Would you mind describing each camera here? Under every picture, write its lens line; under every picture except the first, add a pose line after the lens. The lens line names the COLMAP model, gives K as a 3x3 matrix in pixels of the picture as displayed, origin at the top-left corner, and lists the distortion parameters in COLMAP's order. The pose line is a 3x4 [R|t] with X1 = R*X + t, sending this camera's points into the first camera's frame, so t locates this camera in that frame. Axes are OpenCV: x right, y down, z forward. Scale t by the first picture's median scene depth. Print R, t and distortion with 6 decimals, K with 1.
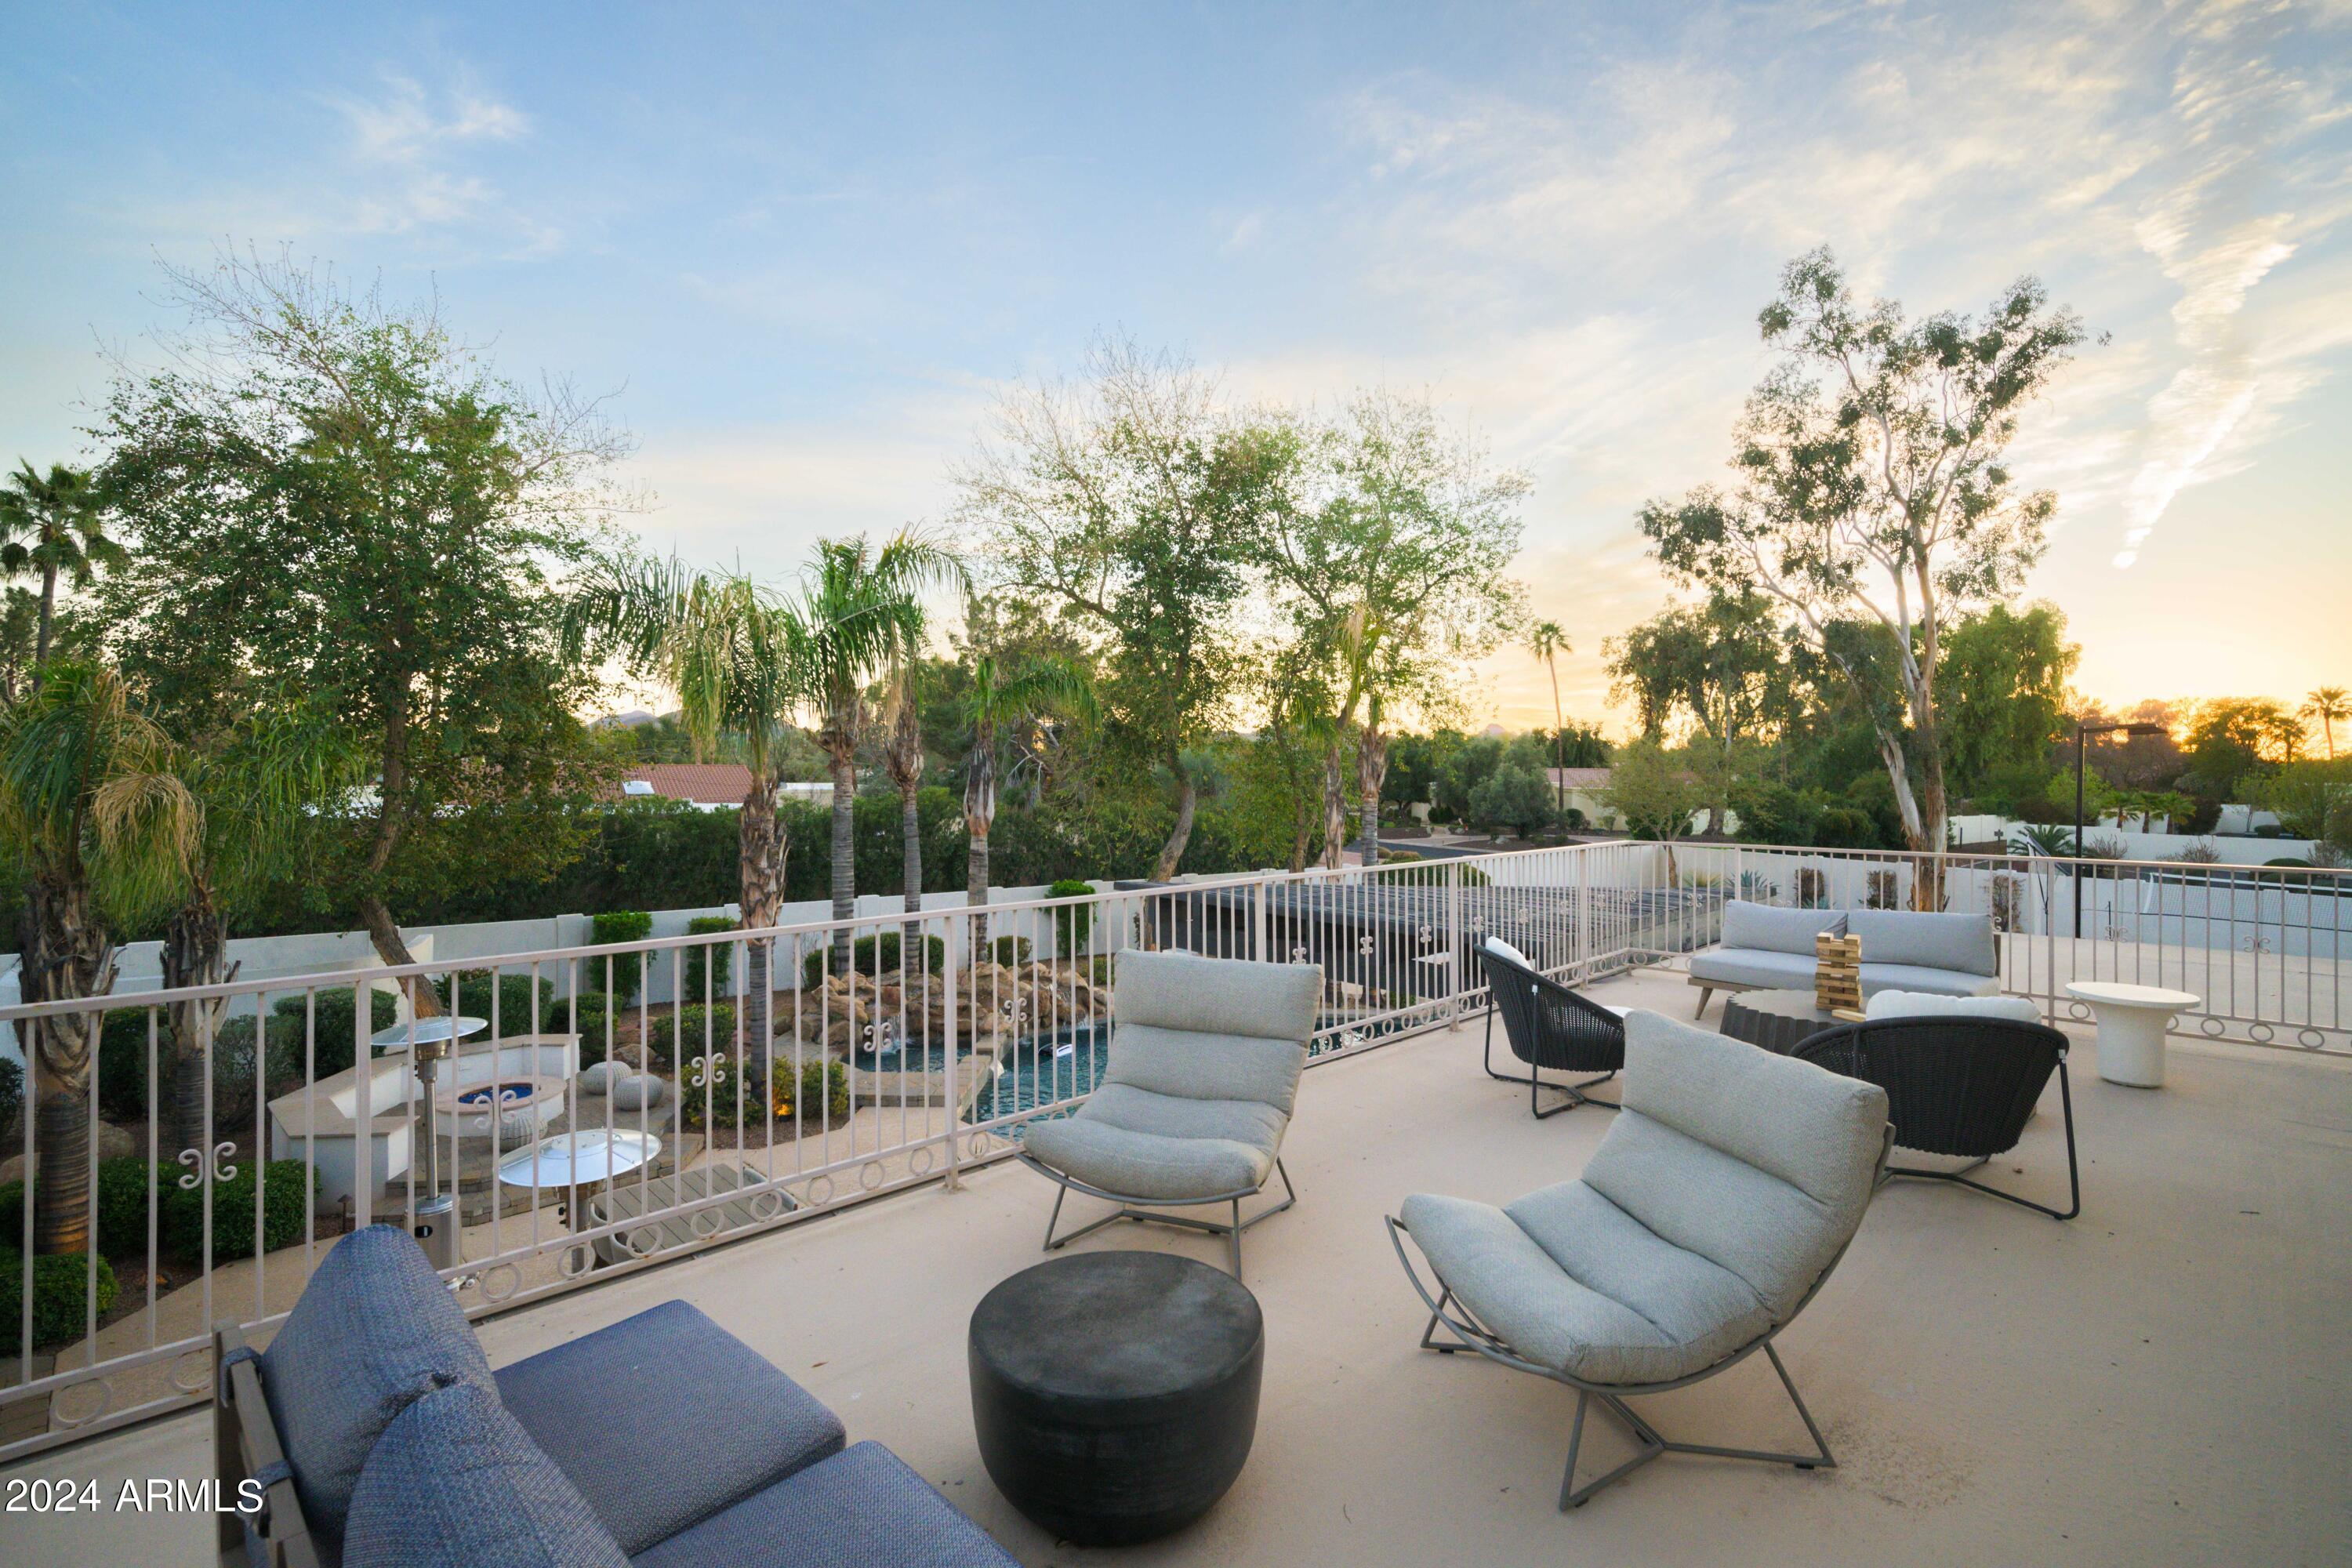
lens RADIAL K [[1069.1, 0, 1176.1], [0, 1069.1, 761.4], [0, 0, 1]] dist [0.000196, -0.000515]
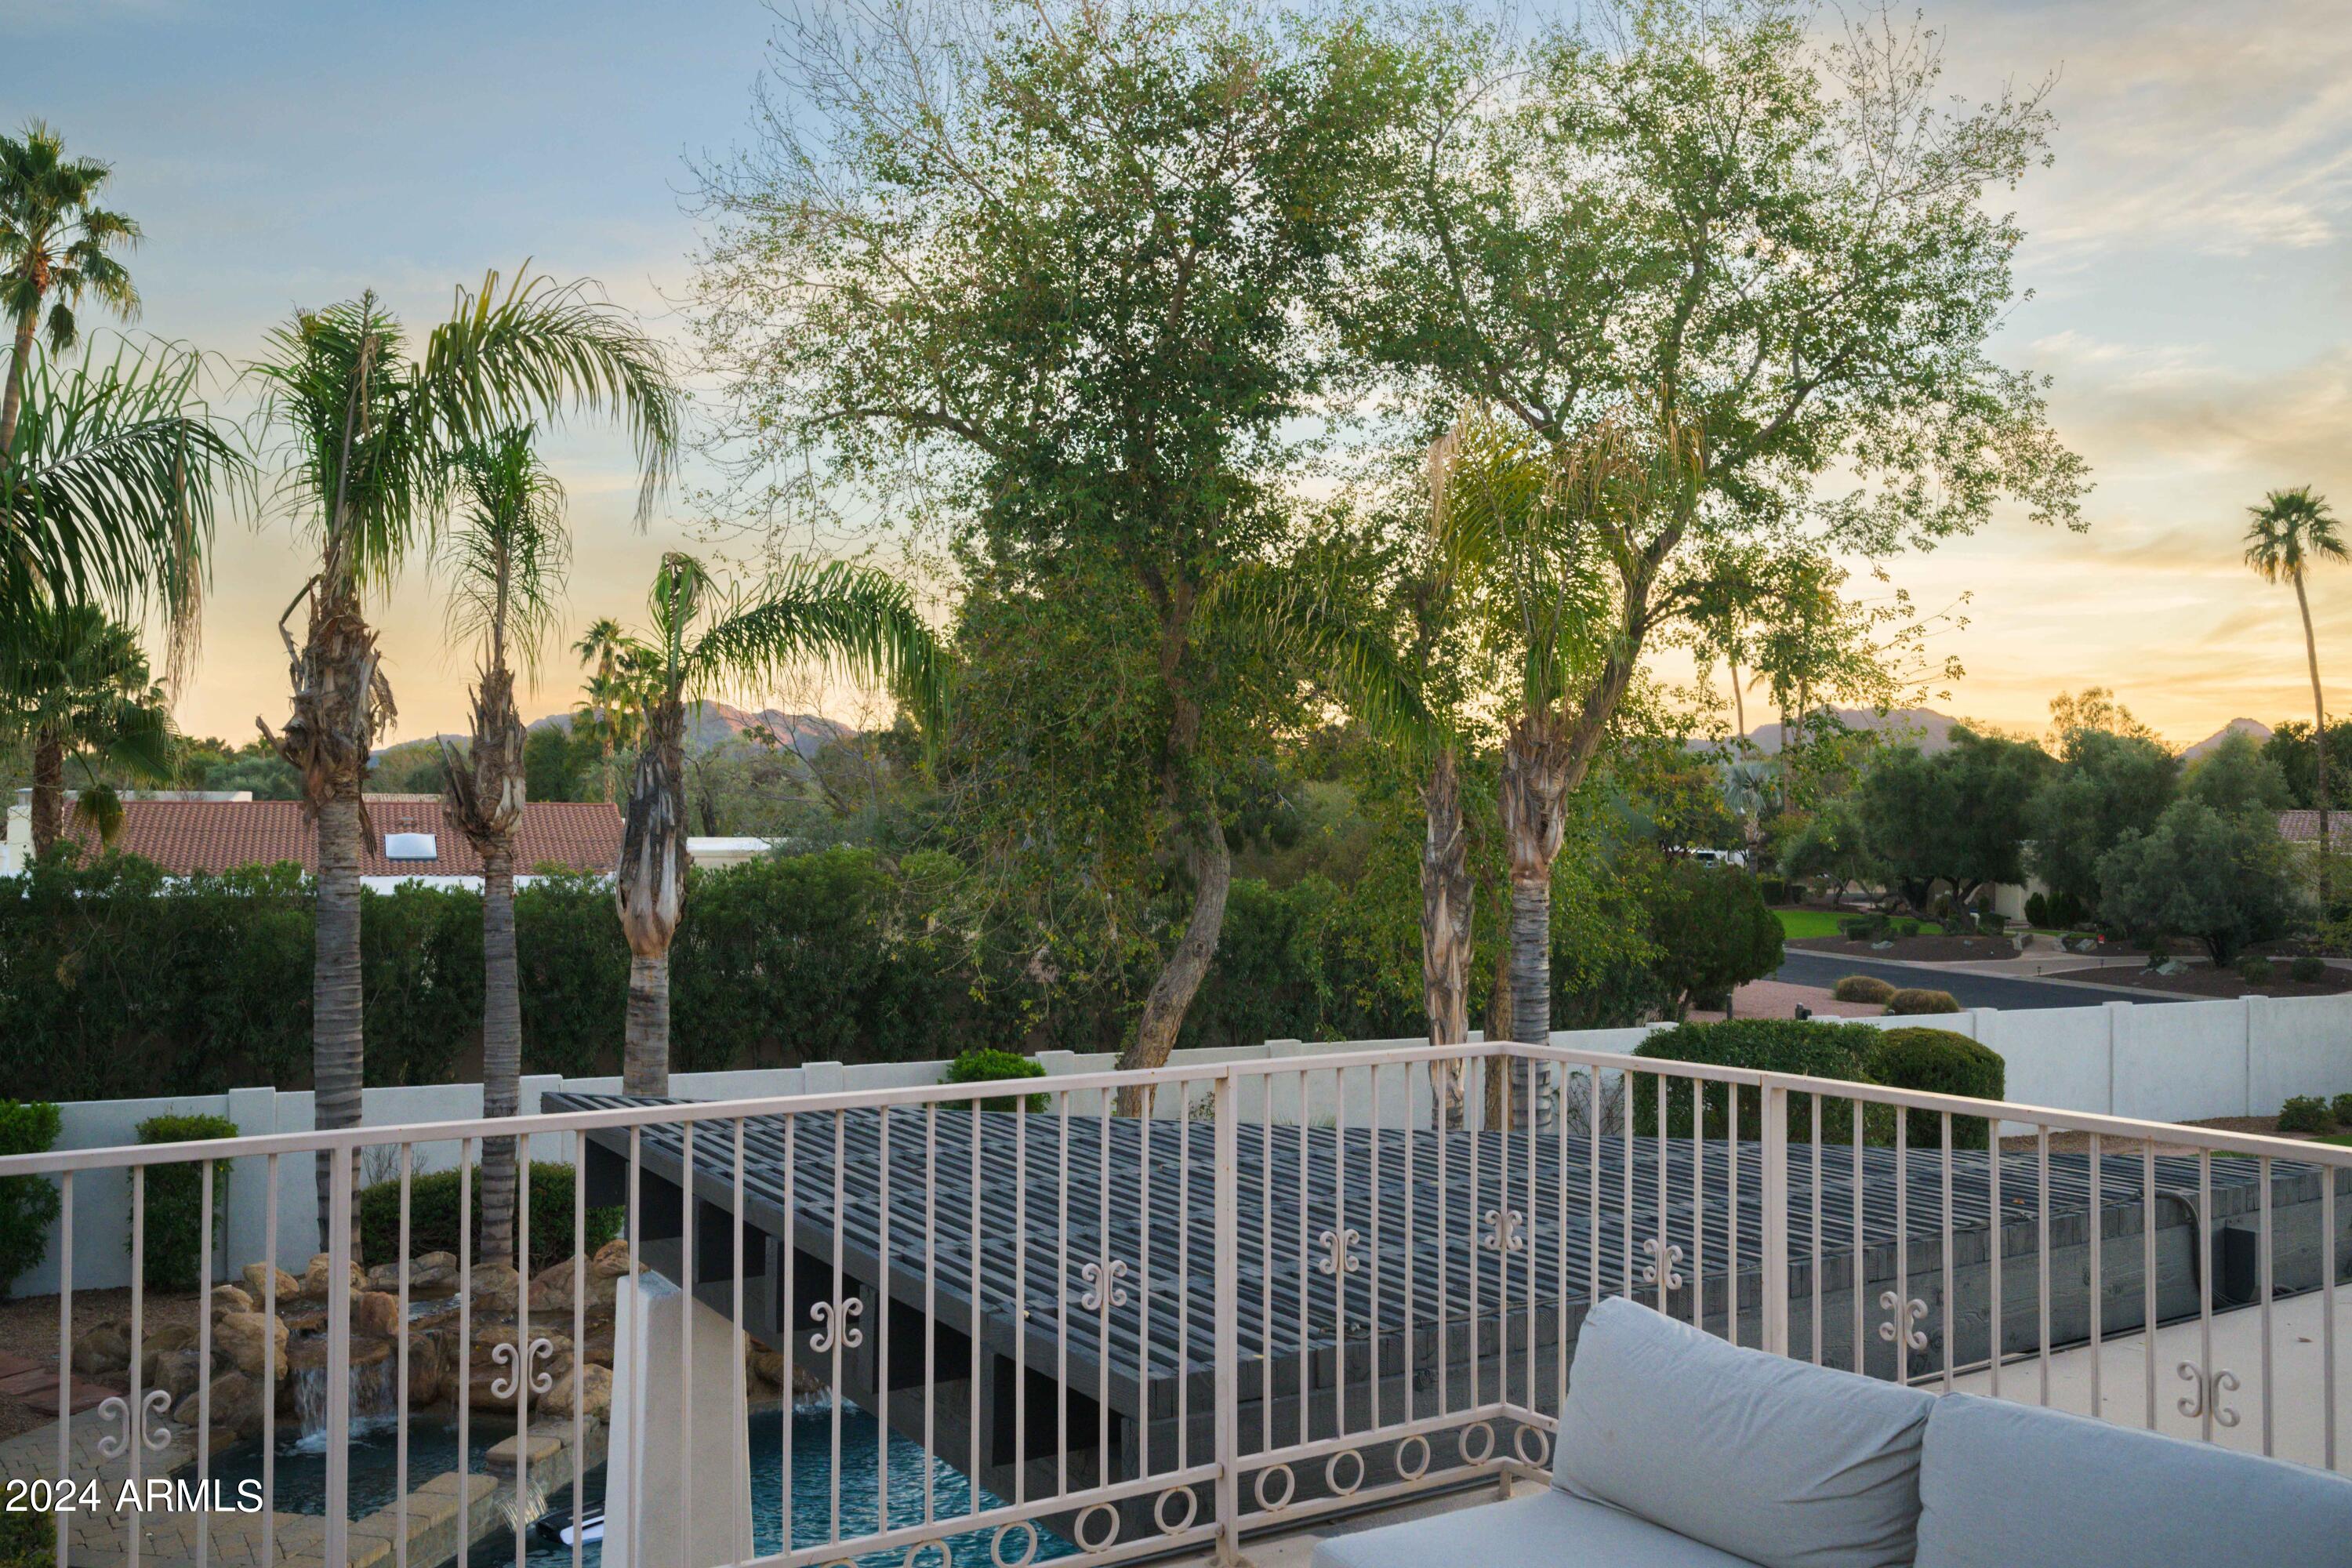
lens RADIAL K [[2051.5, 0, 1174.4], [0, 2051.5, 791.6], [0, 0, 1]] dist [0.002321, -0.003705]
pose [[0.981035, -0.000842, -0.193829, 0.165810], [0.000252, 0.999995, -0.003071, 0.002050], [0.193831, 0.002964, 0.981030, 0.151420]]
